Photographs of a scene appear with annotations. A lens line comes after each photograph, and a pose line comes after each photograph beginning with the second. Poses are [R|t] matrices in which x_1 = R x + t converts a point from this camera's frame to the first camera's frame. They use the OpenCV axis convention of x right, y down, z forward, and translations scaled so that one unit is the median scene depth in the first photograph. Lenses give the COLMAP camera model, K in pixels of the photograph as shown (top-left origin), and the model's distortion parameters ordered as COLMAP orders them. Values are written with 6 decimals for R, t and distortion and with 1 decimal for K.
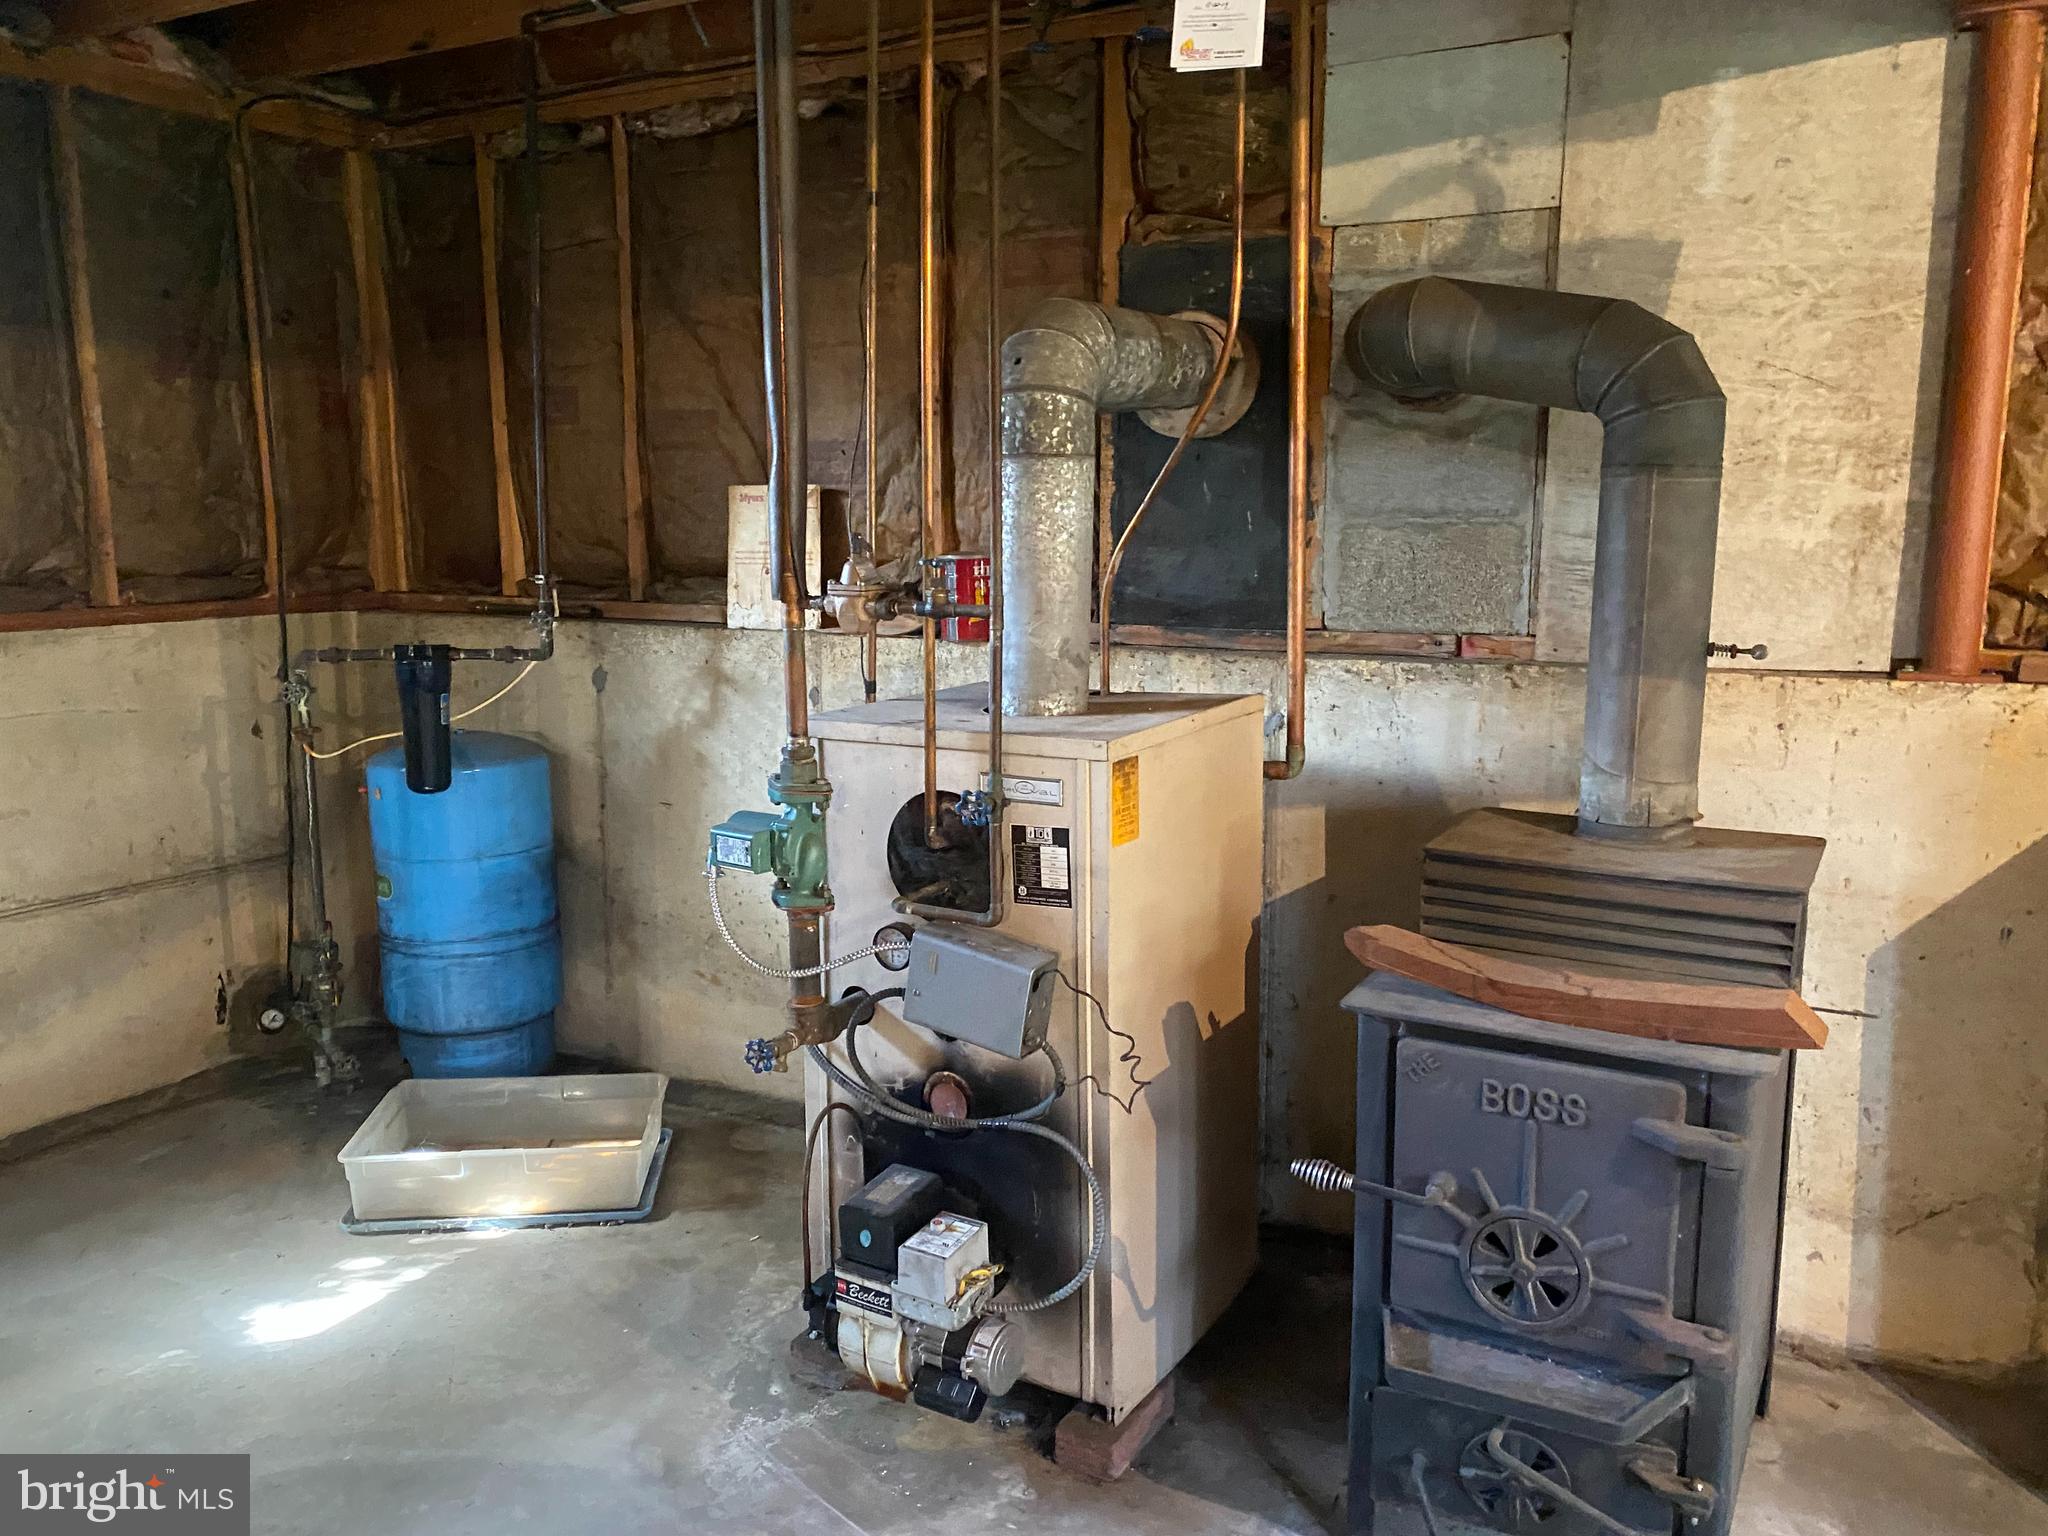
lens RADIAL K [[1549.9, 0, 1032.4], [0, 1549.9, 771.5], [0, 0, 1]] dist [0.064369, -0.032891]
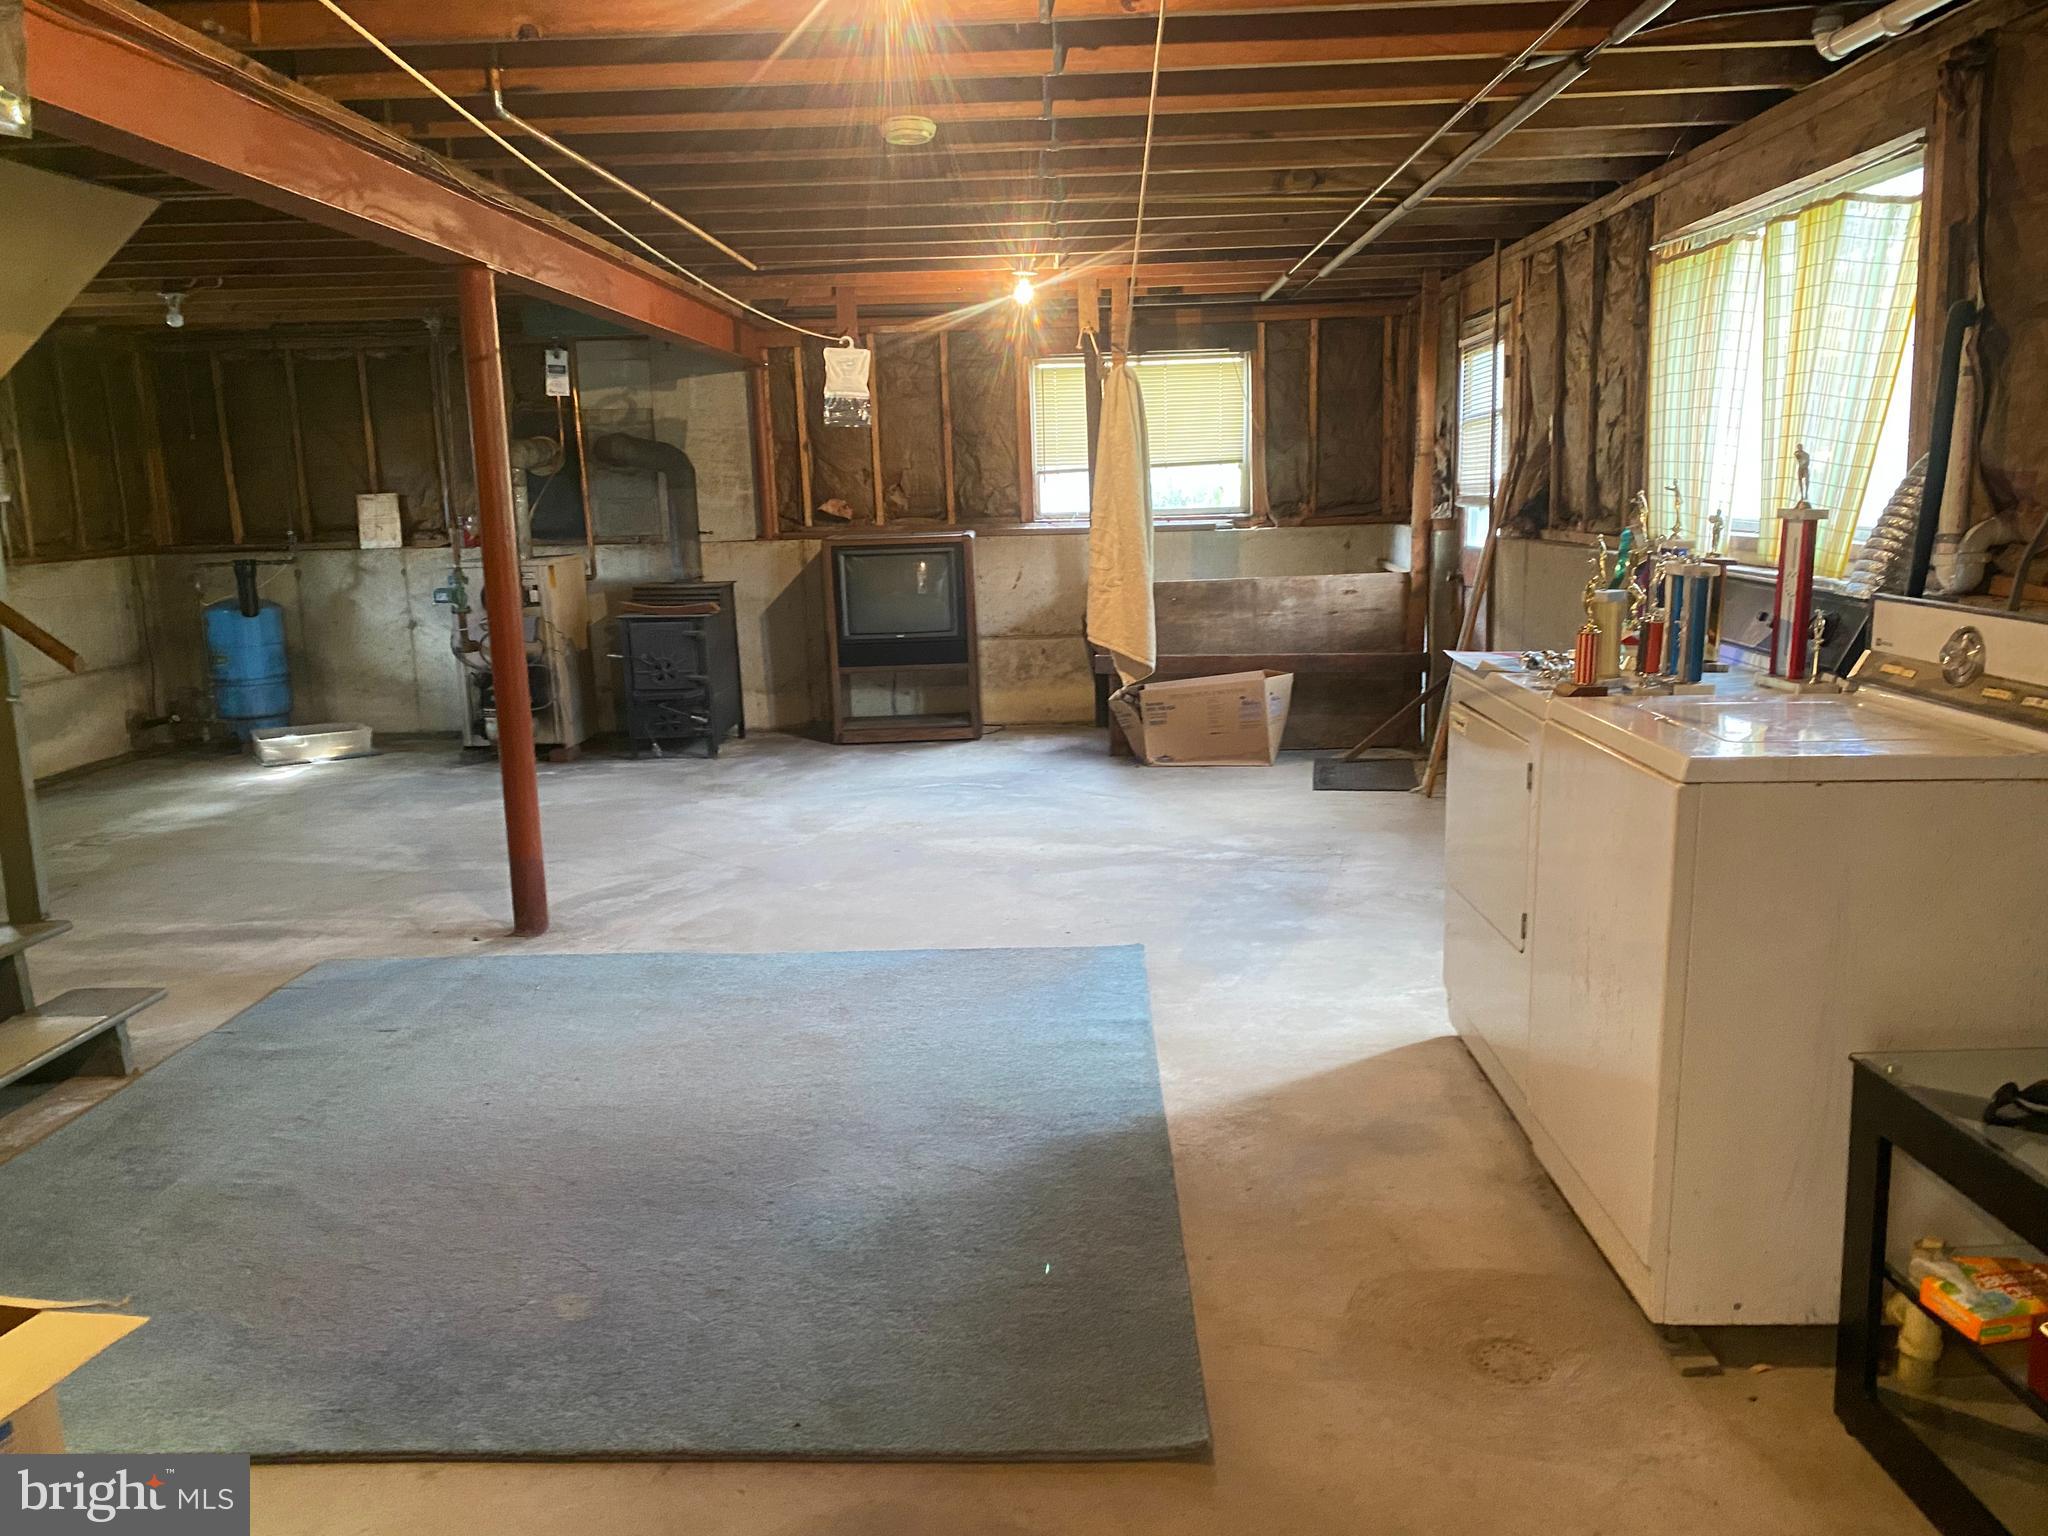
lens RADIAL K [[1549.9, 0, 1033.4], [0, 1549.9, 765.5], [0, 0, 1]] dist [0.064369, -0.032891]
pose [[0.889984, -0.109760, 0.442585, -0.487151], [0.104692, 0.993855, 0.035952, 0.356504], [-0.443811, 0.014338, 0.896006, -2.265783]]
